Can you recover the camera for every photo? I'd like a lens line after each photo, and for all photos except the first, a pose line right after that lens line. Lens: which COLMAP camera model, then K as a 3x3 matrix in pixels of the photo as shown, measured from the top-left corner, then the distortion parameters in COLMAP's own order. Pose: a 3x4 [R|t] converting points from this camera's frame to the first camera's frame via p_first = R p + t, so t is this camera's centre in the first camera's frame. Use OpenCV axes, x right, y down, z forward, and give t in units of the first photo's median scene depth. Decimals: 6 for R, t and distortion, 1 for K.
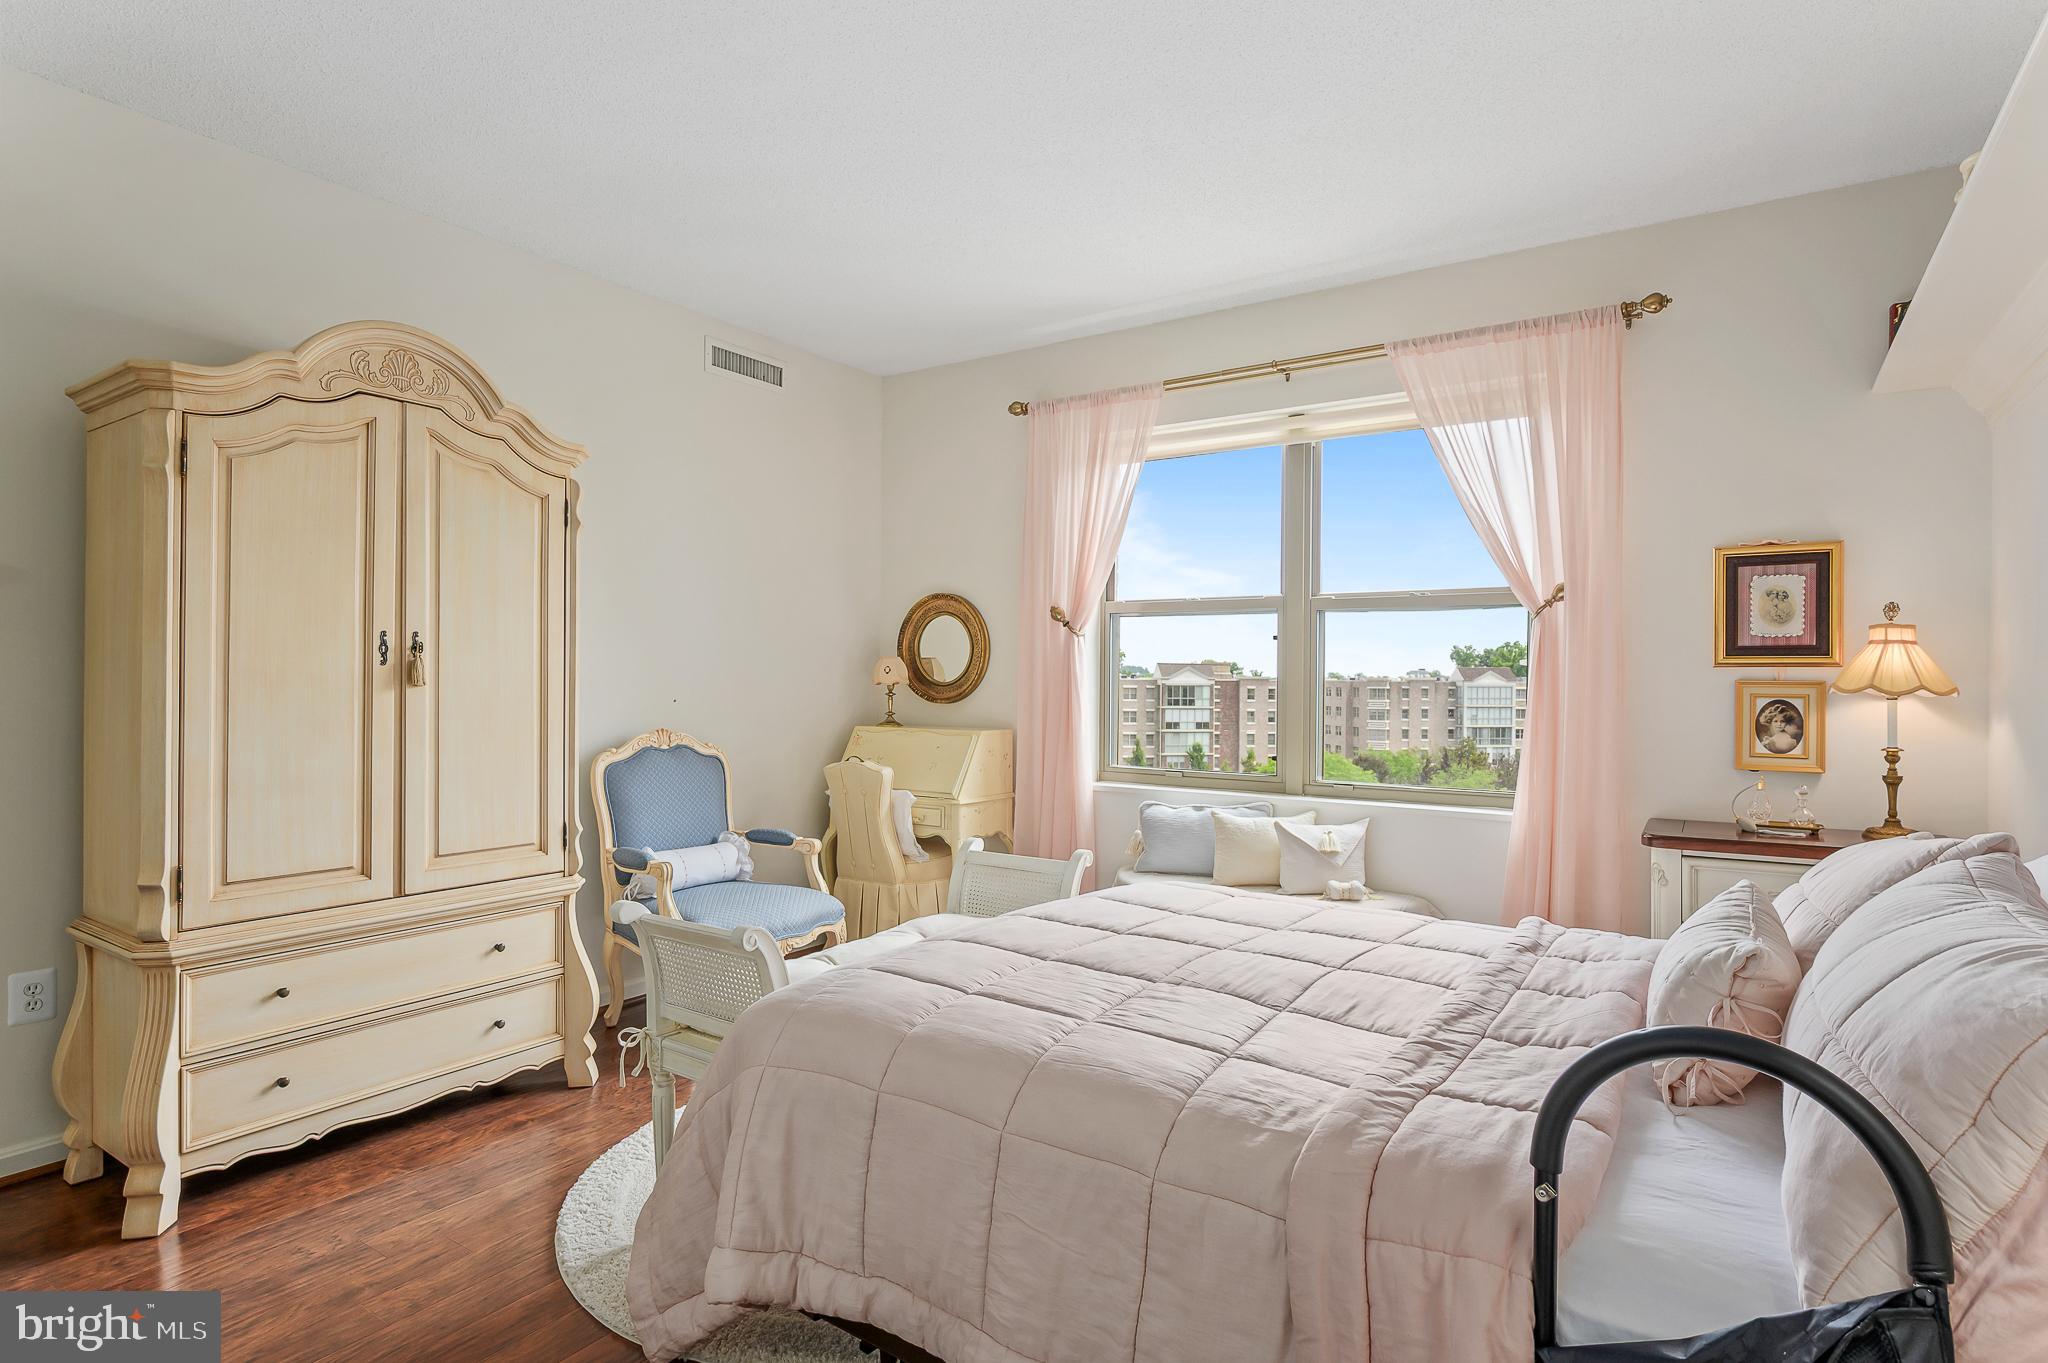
lens RADIAL K [[1059.7, 0, 1033.7], [0, 1059.7, 676.1], [0, 0, 1]] dist [0.005235, 0.000570]
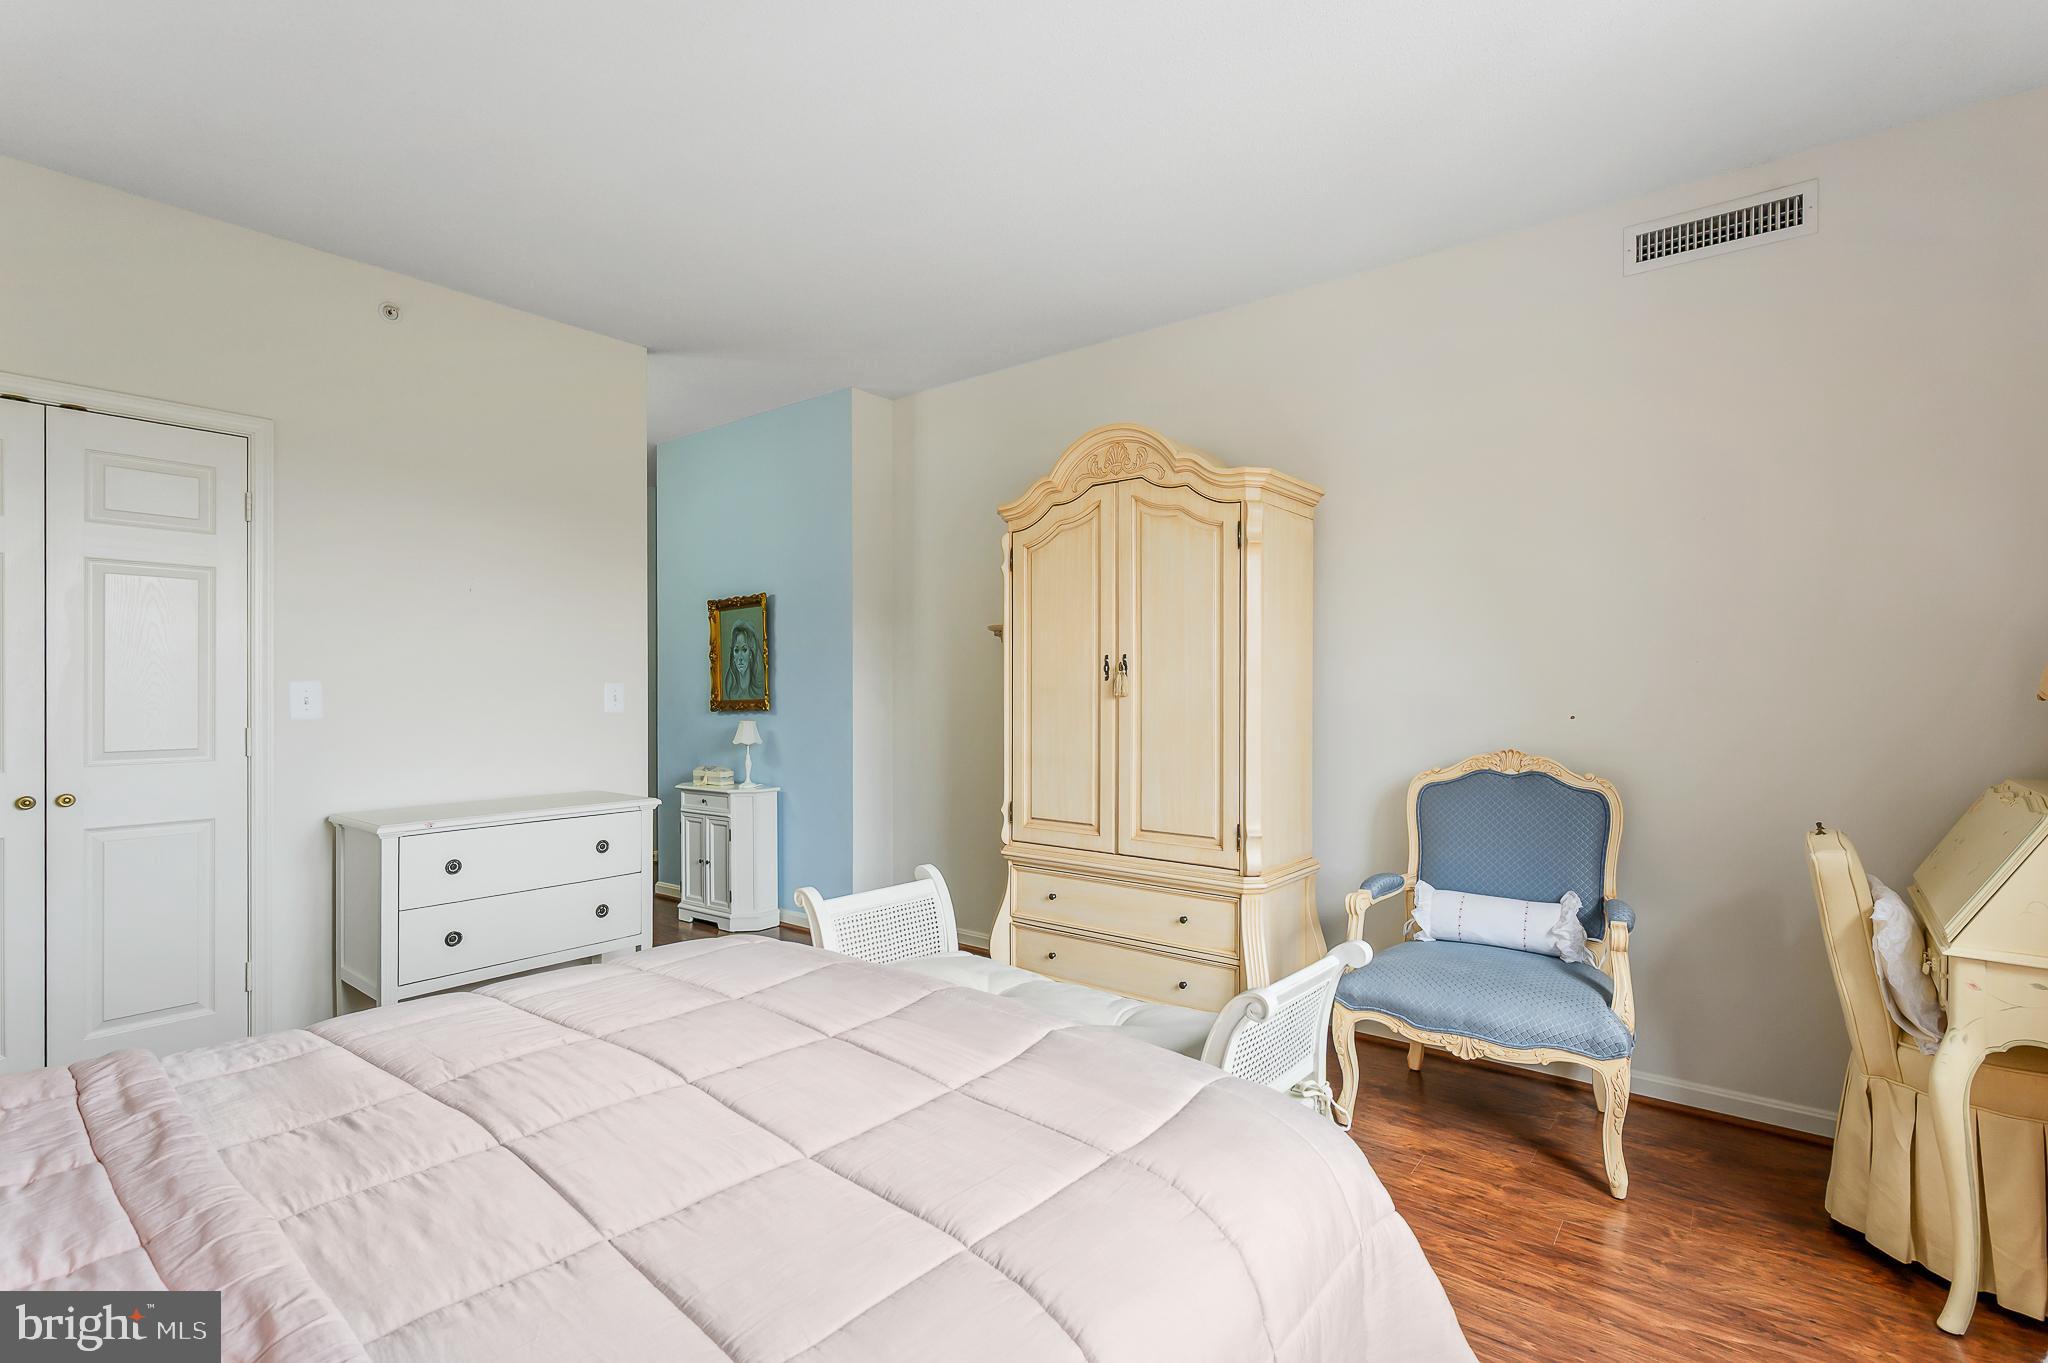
lens RADIAL K [[950.0, 0, 1029.4], [0, 950.0, 692.6], [0, 0, 1]] dist [-0.005248, 0.000437]
pose [[-0.076719, -0.002465, -0.997050, 0.520325], [0.004026, 0.999988, -0.002782, 0.006792], [0.997045, -0.004227, -0.076708, 0.854983]]
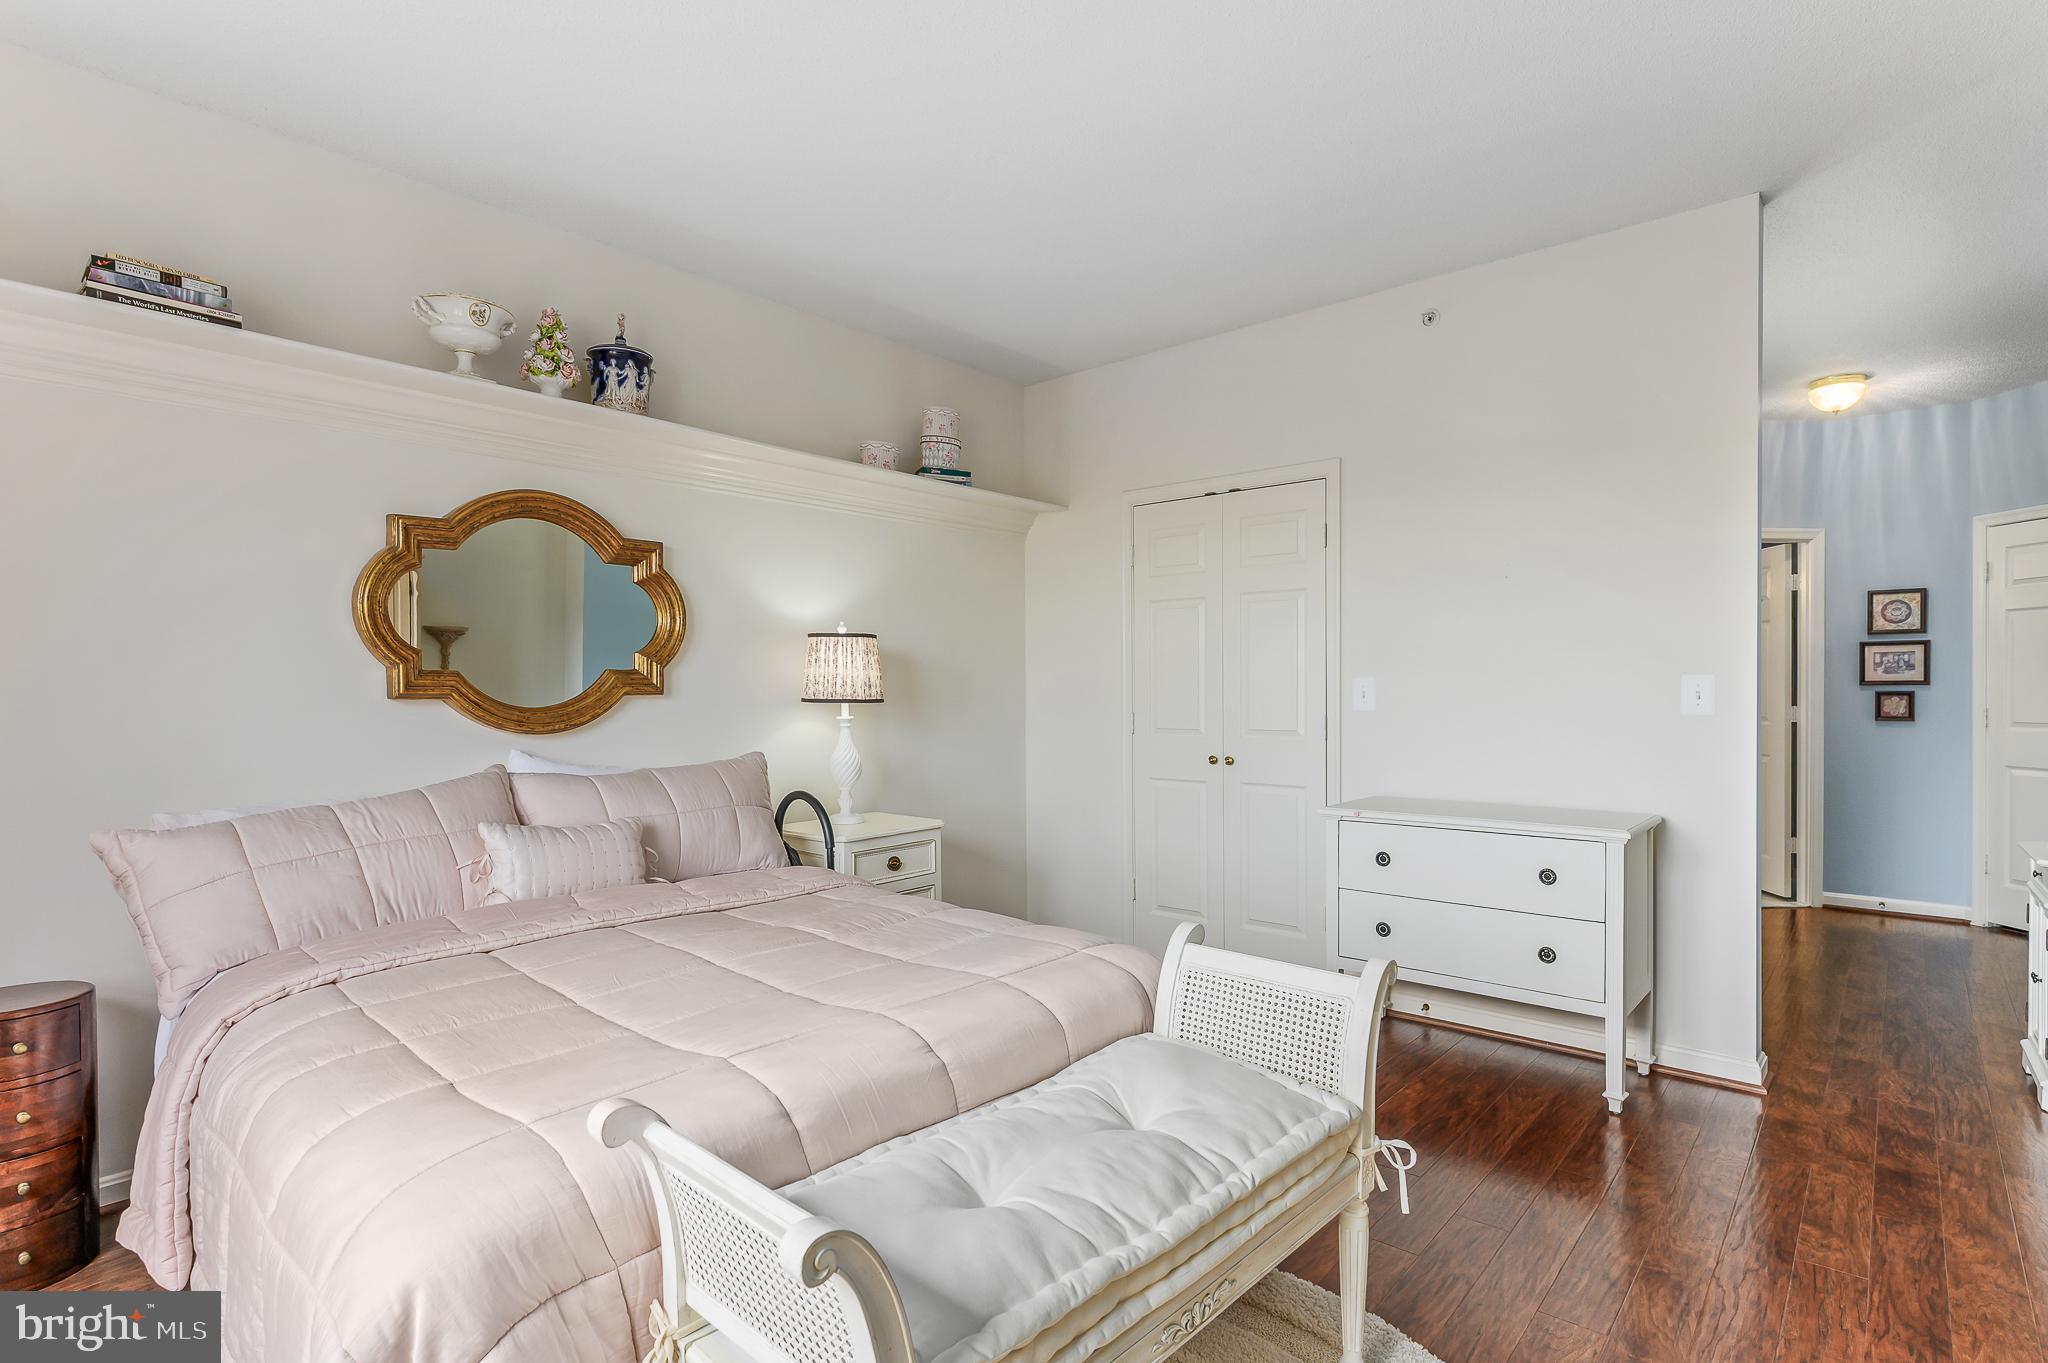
lens RADIAL K [[1014.2, 0, 1025.3], [0, 1014.2, 696.1], [0, 0, 1]] dist [-0.001012, 0.000057]
pose [[-0.989901, -0.001280, 0.141756, -0.154825], [-0.000443, 0.999982, 0.005940, 0.004362], [-0.141761, 0.005817, -0.989884, 1.273162]]
